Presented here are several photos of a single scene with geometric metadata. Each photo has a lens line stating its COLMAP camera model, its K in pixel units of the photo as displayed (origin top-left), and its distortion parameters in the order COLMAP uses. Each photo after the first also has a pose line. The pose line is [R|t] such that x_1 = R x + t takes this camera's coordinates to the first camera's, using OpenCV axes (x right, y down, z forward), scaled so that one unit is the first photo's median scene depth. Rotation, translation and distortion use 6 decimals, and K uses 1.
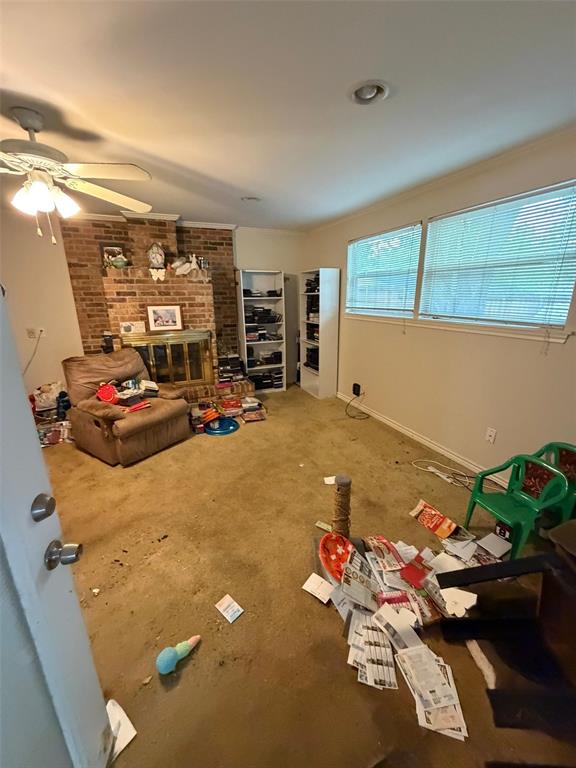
lens RADIAL K [[308.0, 0, 289.8], [0, 308.0, 383.0], [0, 0, 1]] dist [-0.000757, 0.000760]
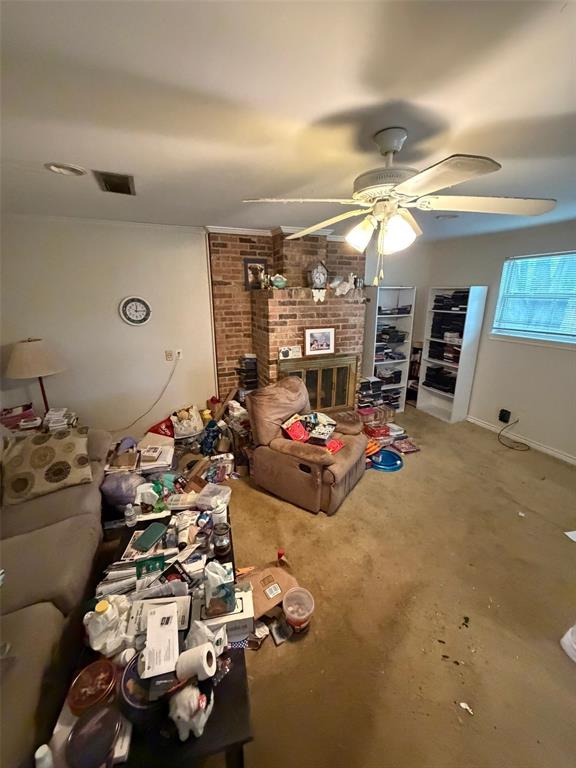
lens RADIAL K [[308.0, 0, 288.6], [0, 308.0, 382.2], [0, 0, 1]] dist [-0.000757, 0.000760]
pose [[0.999946, 0.008210, -0.006398, -0.471184], [-0.008185, 0.999959, 0.003888, -0.087029], [0.006430, -0.003835, 0.999972, 0.068645]]
